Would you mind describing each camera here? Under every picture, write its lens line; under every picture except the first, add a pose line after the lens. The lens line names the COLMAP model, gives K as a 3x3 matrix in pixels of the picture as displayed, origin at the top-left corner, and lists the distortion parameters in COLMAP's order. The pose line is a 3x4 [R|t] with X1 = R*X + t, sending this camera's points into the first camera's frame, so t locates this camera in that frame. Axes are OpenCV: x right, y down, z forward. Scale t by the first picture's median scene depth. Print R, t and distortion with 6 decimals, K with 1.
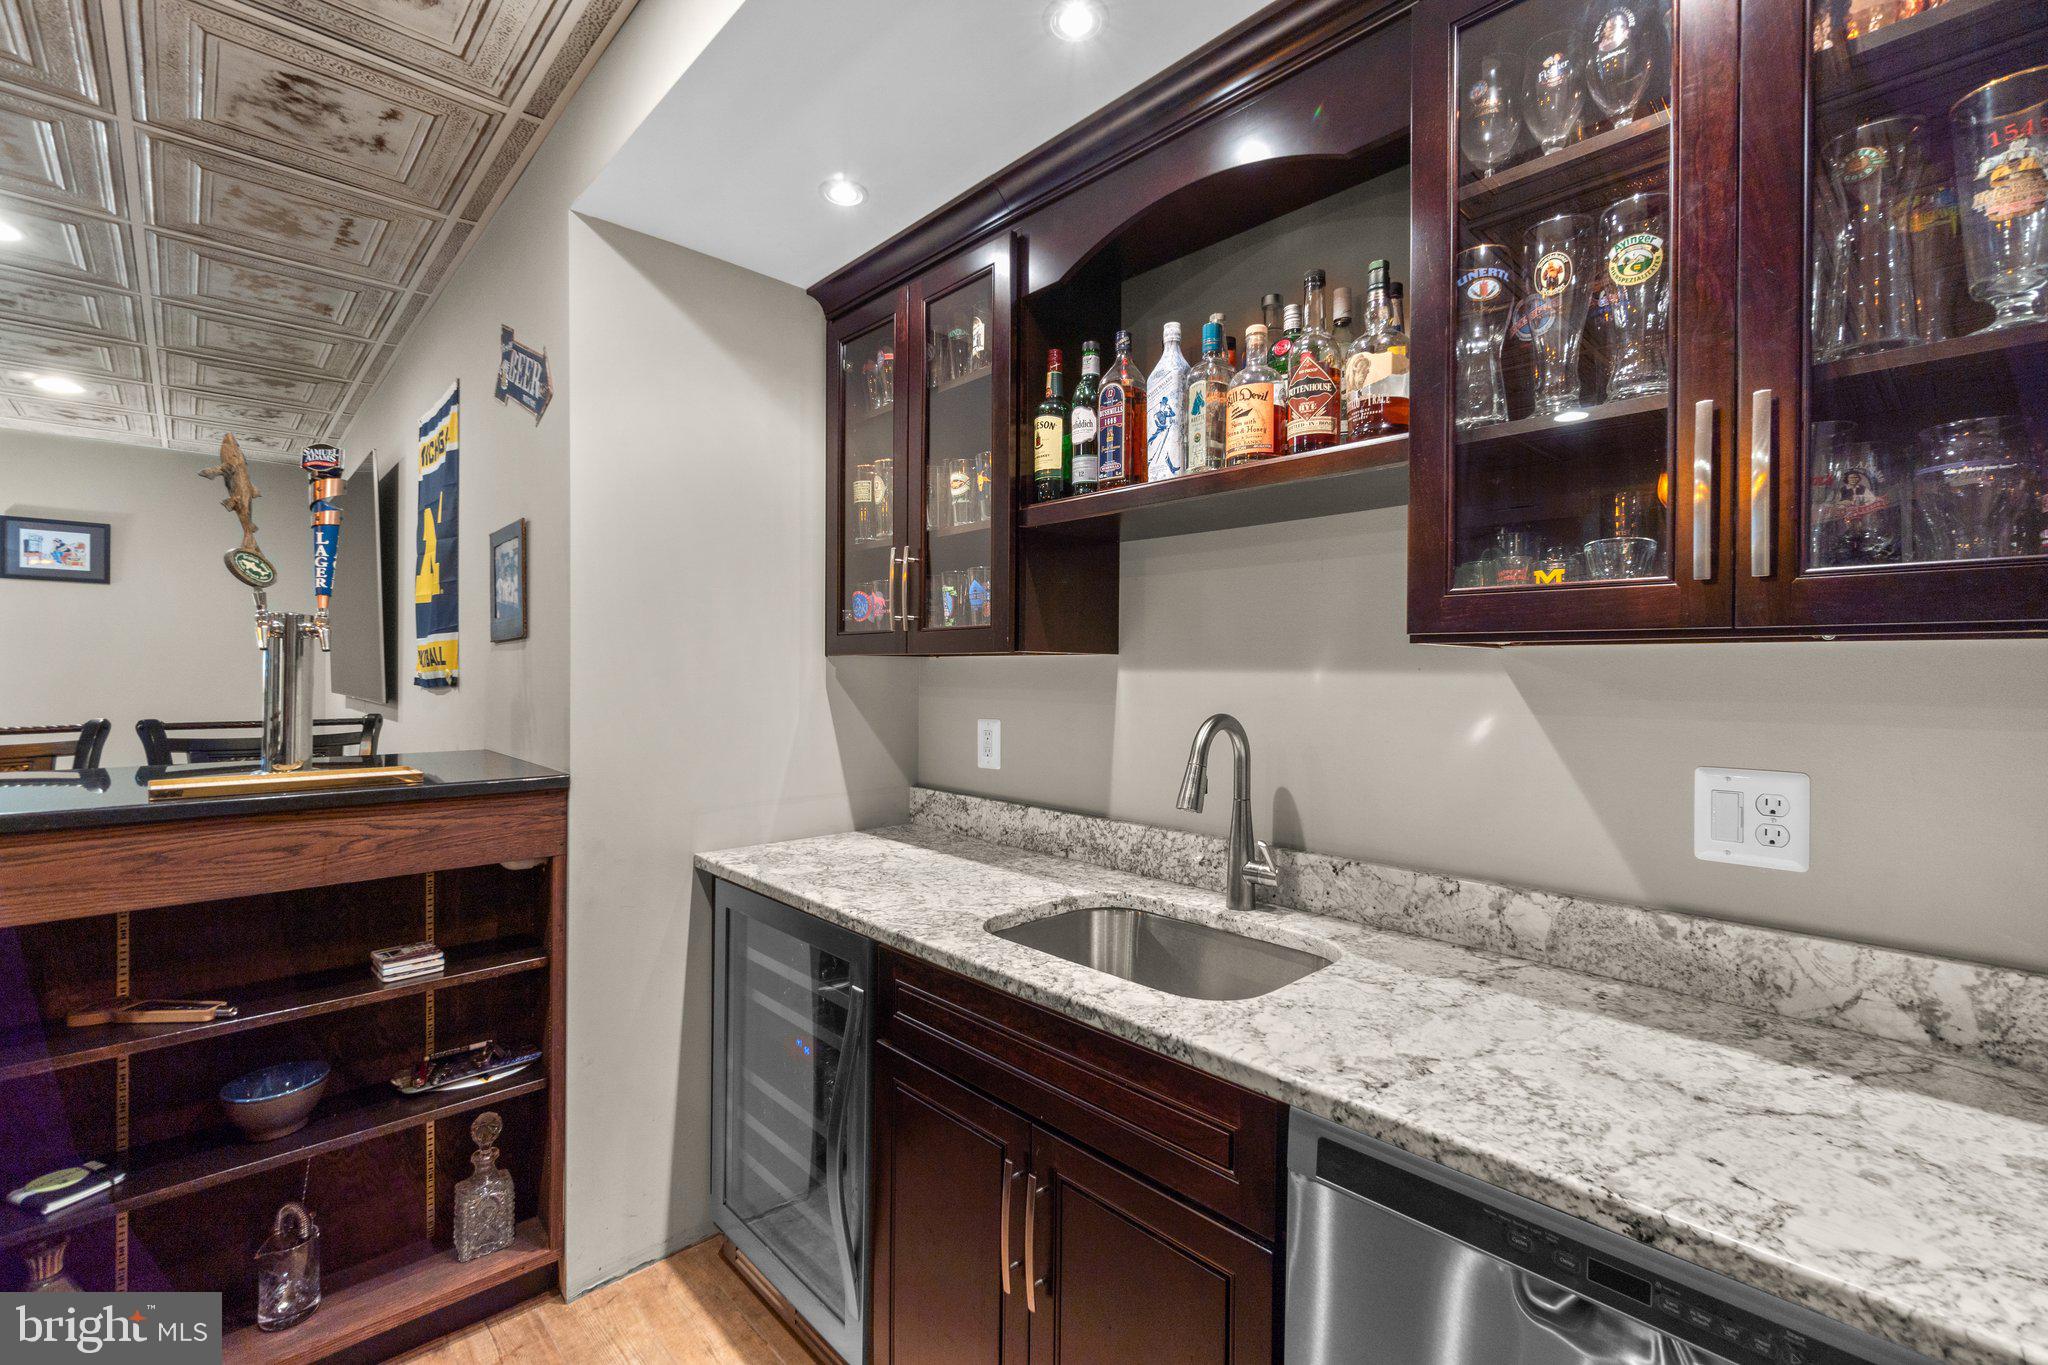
lens RADIAL K [[886.8, 0, 1020.5], [0, 886.8, 674.3], [0, 0, 1]] dist [-0.003676, 0.000397]
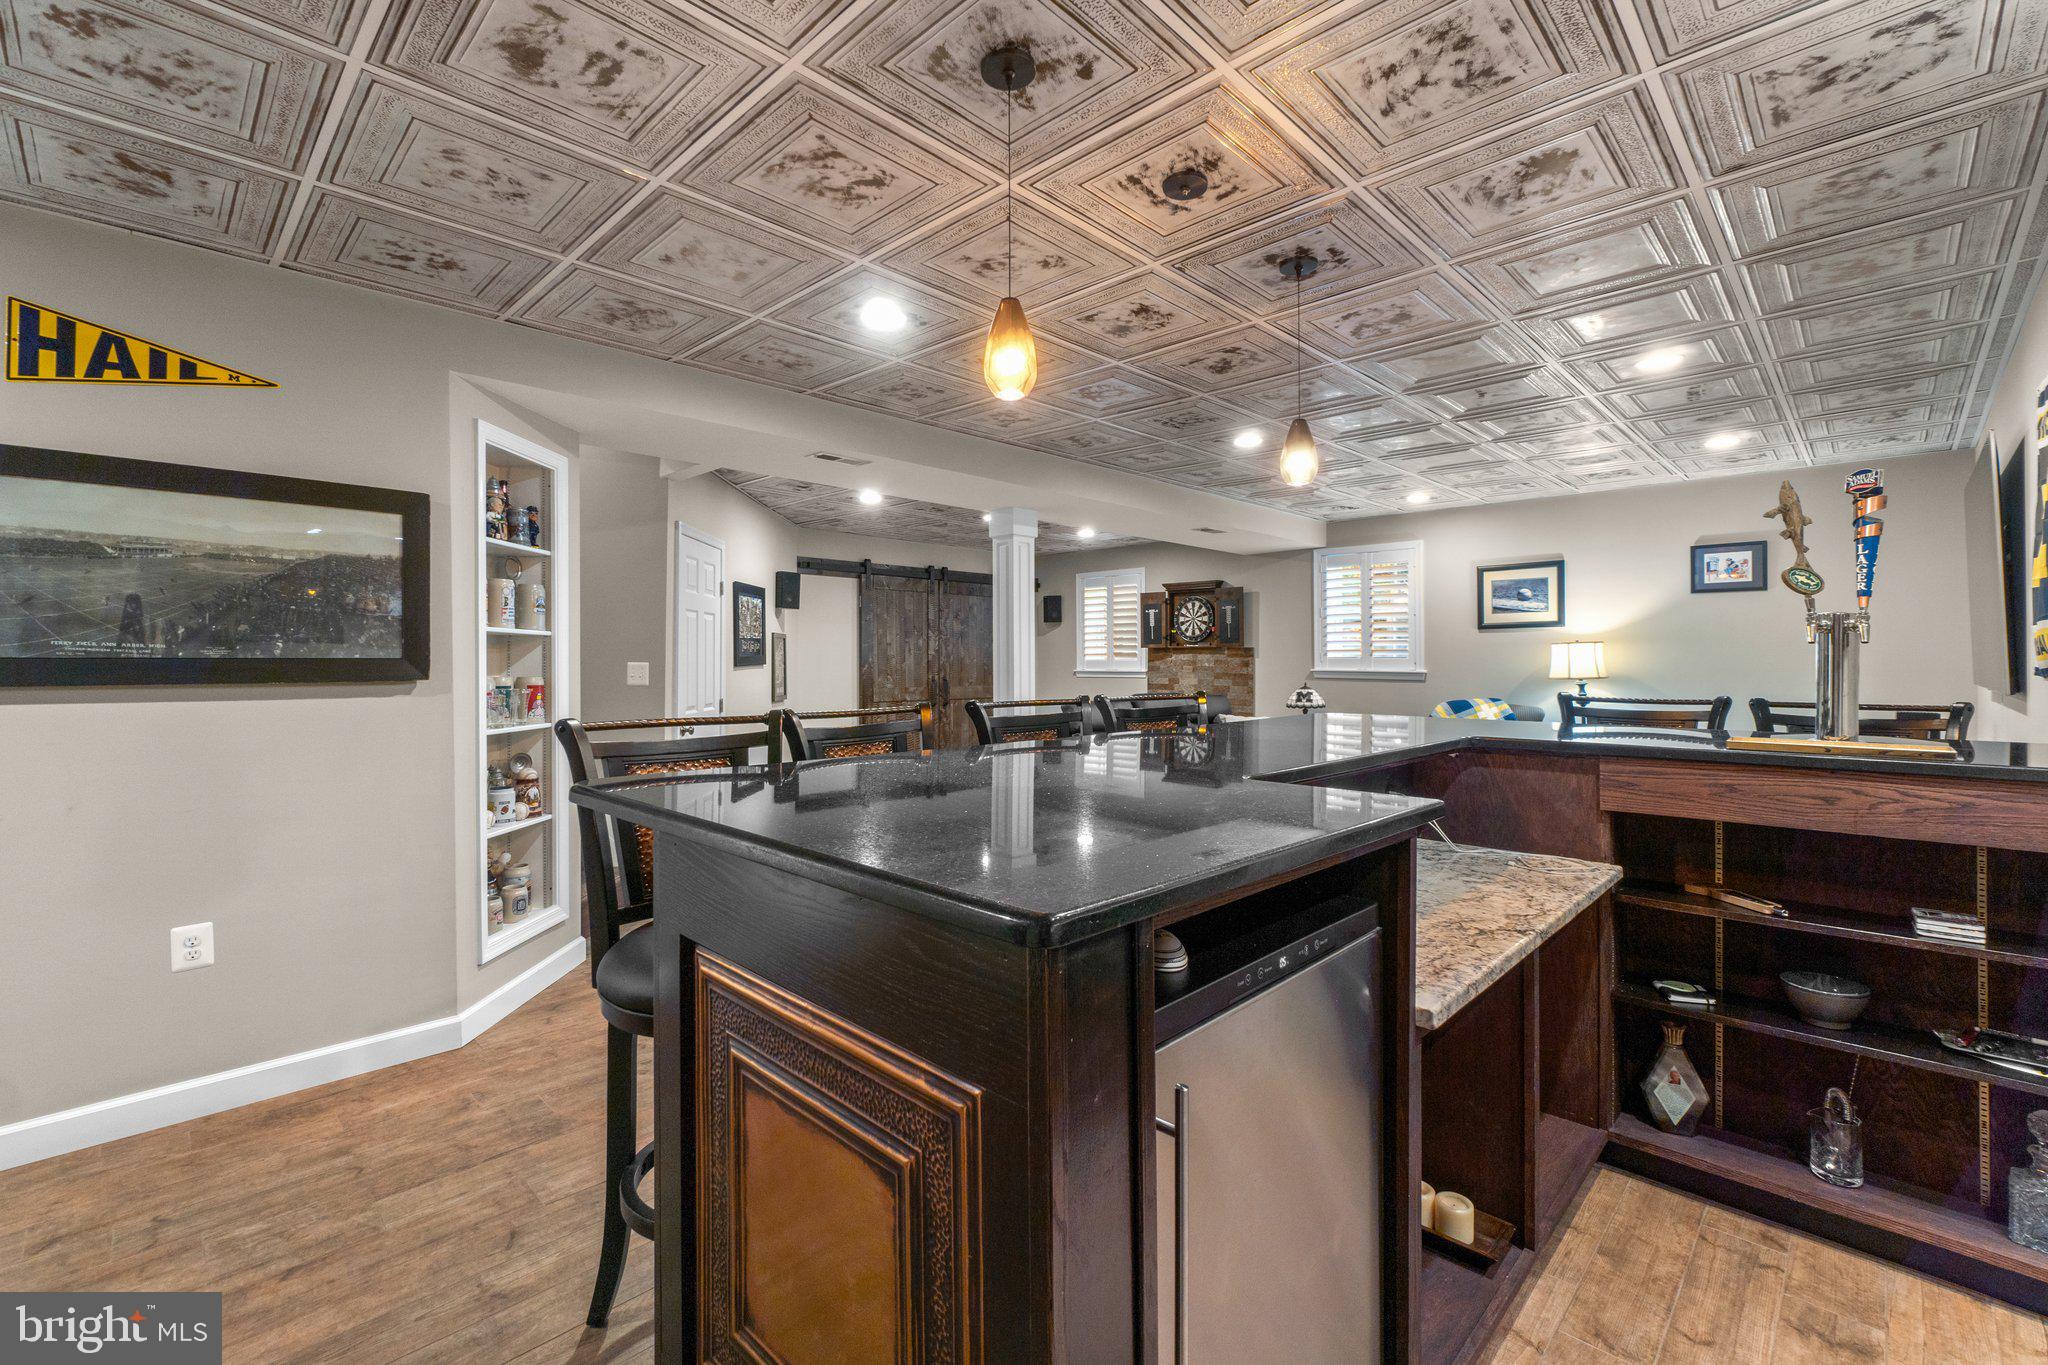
lens RADIAL K [[886.8, 0, 1028.2], [0, 886.8, 652.5], [0, 0, 1]] dist [-0.003676, 0.000397]
pose [[0.051497, -0.015272, -0.998556, 0.339970], [-0.001222, 0.999881, -0.015355, 0.006452], [0.998672, 0.002011, 0.051472, -0.186958]]
